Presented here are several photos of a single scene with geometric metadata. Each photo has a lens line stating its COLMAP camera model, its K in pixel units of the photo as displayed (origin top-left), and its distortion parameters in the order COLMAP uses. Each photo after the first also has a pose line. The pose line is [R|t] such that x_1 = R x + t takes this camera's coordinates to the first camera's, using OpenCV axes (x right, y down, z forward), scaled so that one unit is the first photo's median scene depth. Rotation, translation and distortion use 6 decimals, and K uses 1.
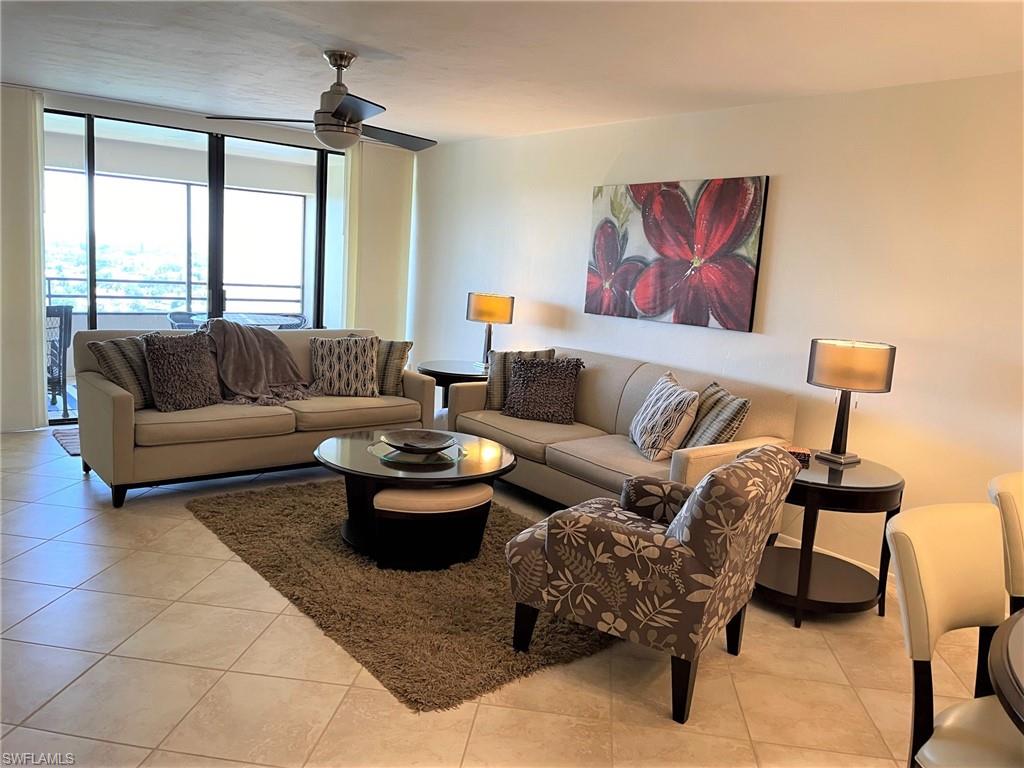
lens RADIAL K [[788.0, 0, 512.0], [0, 788.0, 384.0], [0, 0, 1]] dist [0.062140, -0.115587]
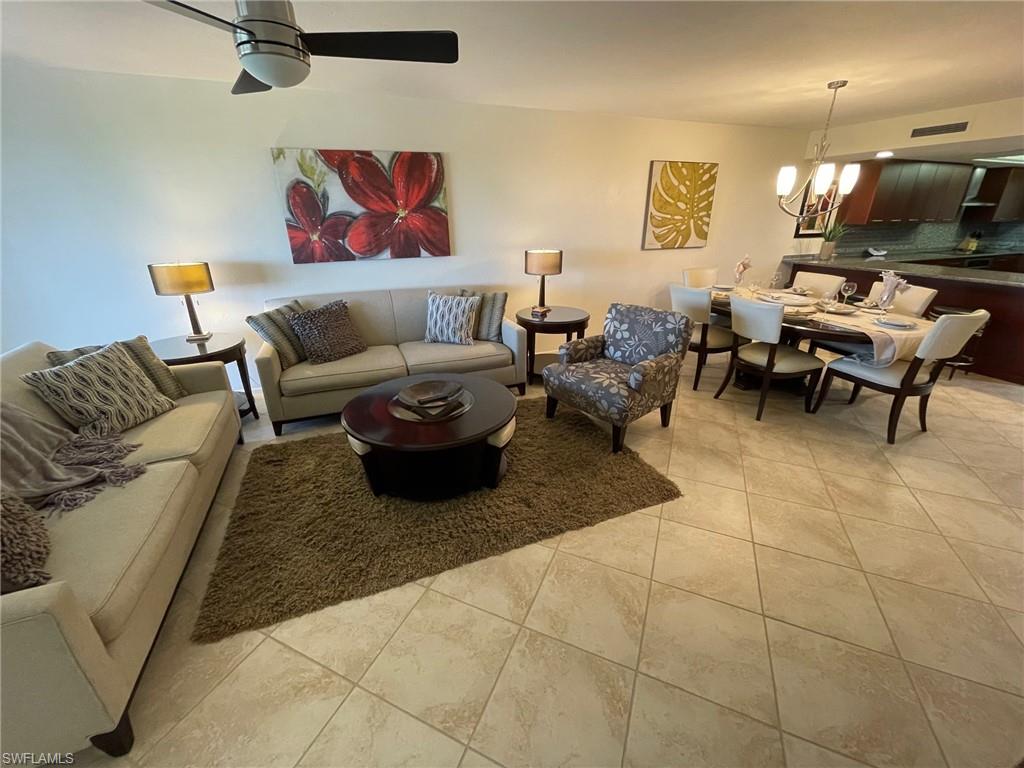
lens RADIAL K [[419.7, 0, 510.4], [0, 419.7, 379.0], [0, 0, 1]] dist [0.001017, 0.000143]
pose [[0.289944, -0.421555, 0.859199, -0.492917], [0.173724, 0.906032, 0.385909, -0.136941], [-0.941144, 0.037372, 0.335933, 0.544552]]
